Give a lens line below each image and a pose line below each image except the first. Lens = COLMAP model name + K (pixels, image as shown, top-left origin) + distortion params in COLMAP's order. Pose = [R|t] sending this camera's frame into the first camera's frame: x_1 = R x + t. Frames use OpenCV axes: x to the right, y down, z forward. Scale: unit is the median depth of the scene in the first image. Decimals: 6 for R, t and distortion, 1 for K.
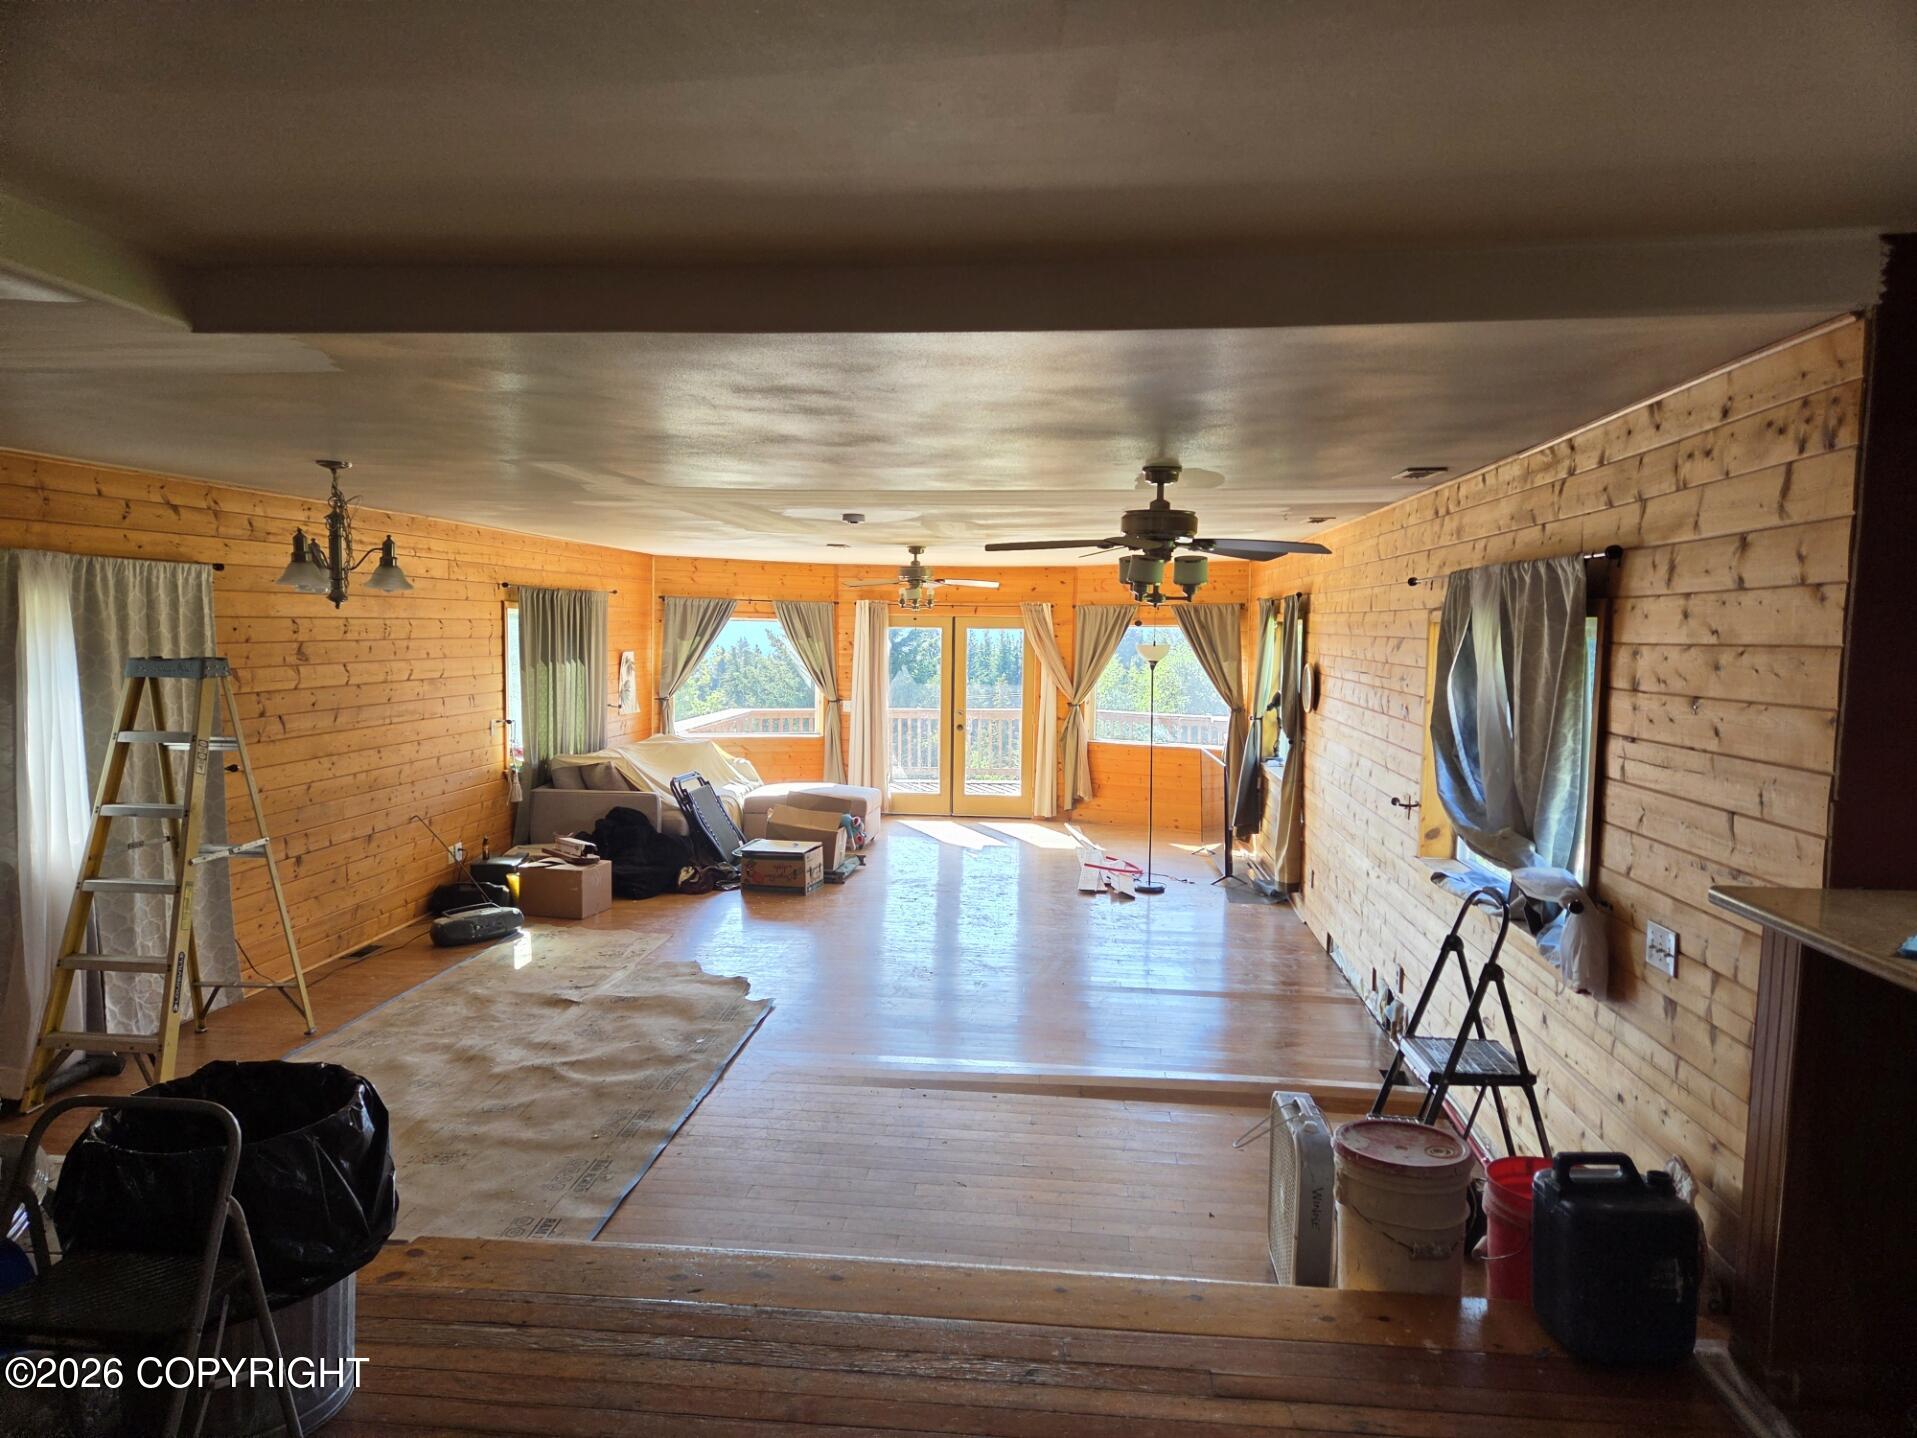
lens RADIAL K [[1300.0, 0, 957.1], [0, 1300.0, 717.9], [0, 0, 1]] dist [0.054502, -0.022716]
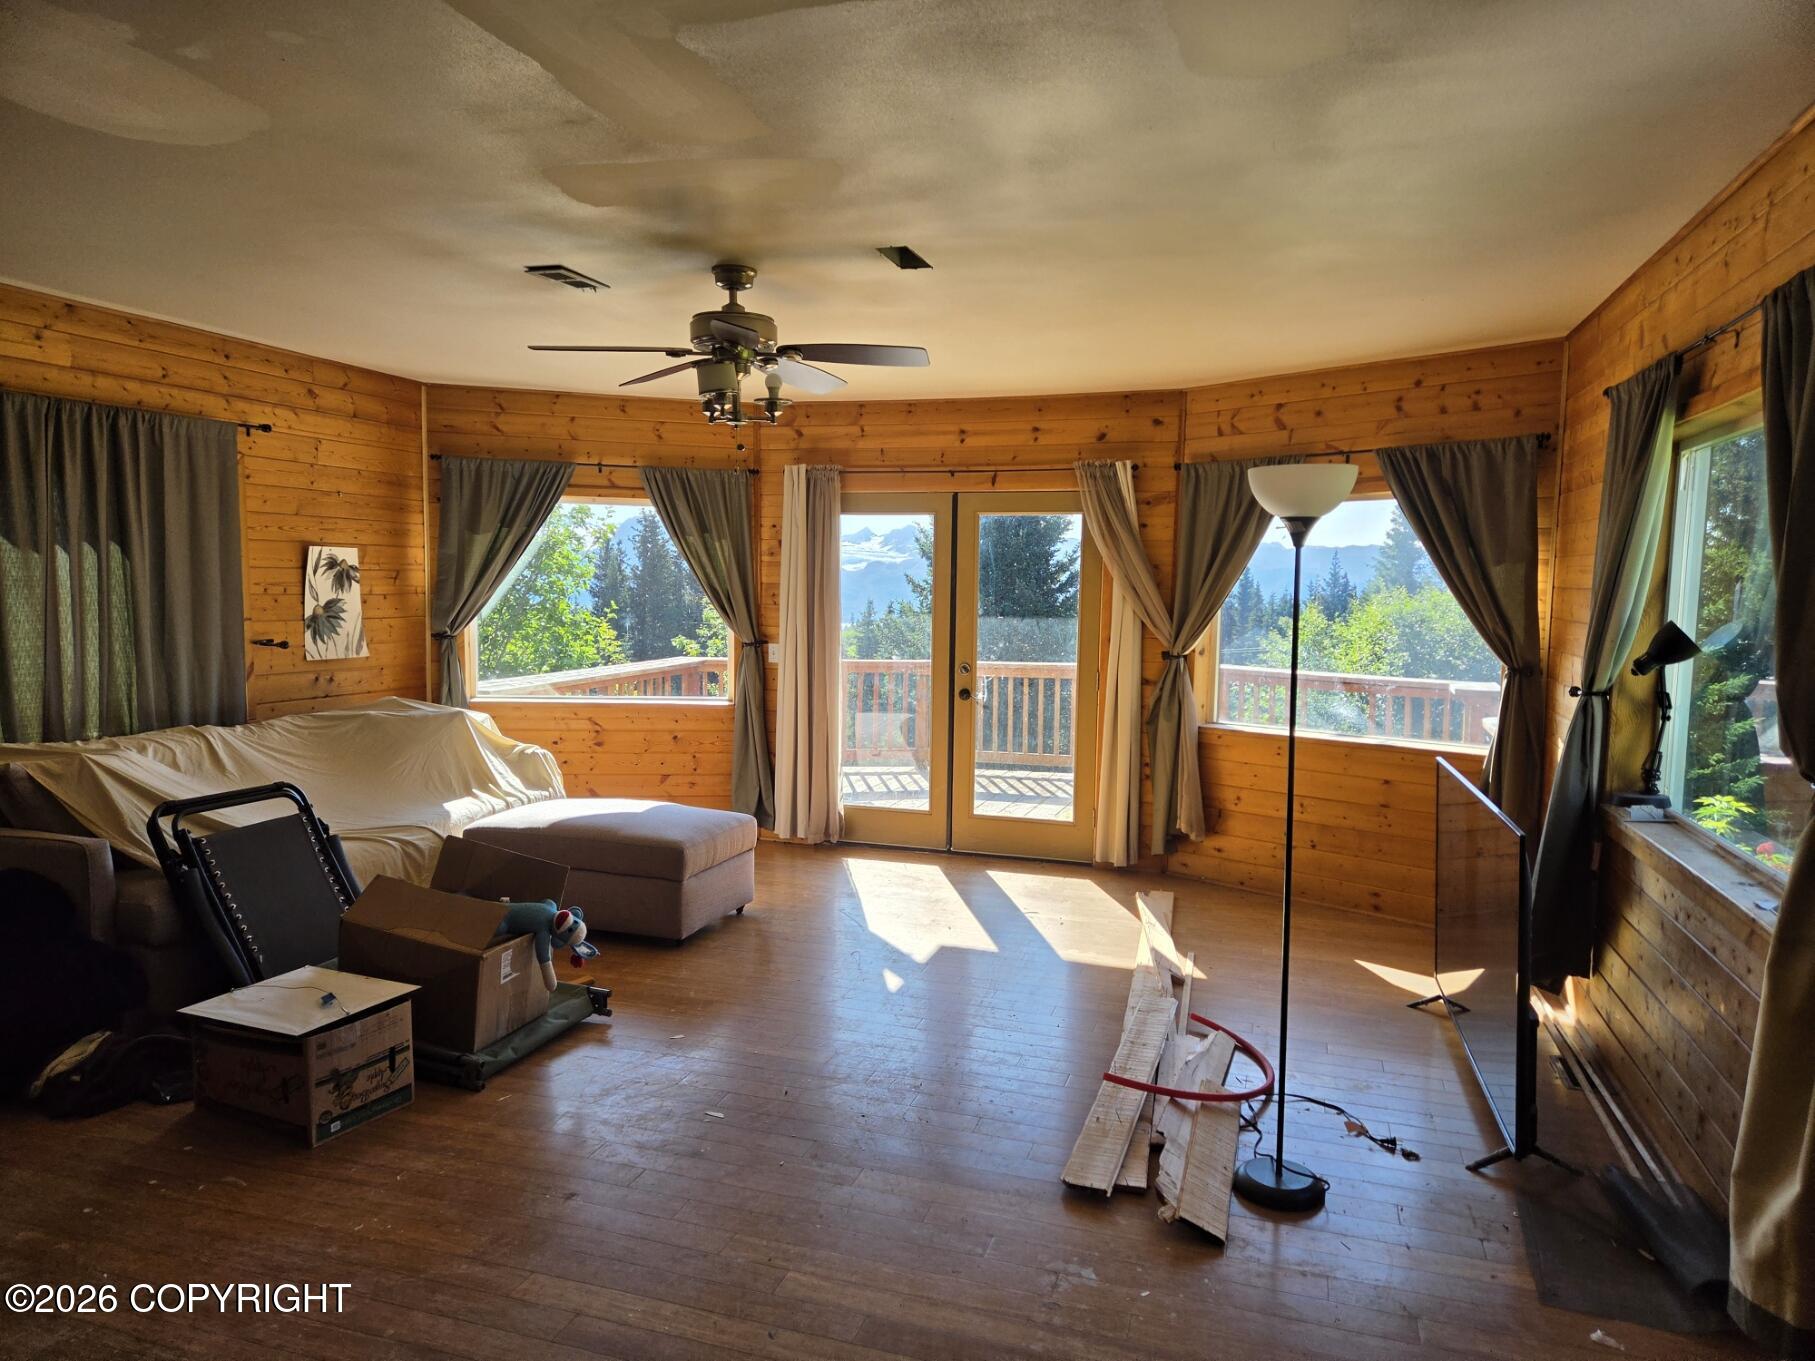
lens RADIAL K [[1230.9, 0, 899.4], [0, 1230.9, 693.7], [0, 0, 1]] dist [0.054502, -0.022716]
pose [[0.977643, 0.020849, -0.209233, 0.087277], [-0.017069, 0.999657, 0.019856, -0.002748], [0.209575, -0.015840, 0.977664, 0.496710]]
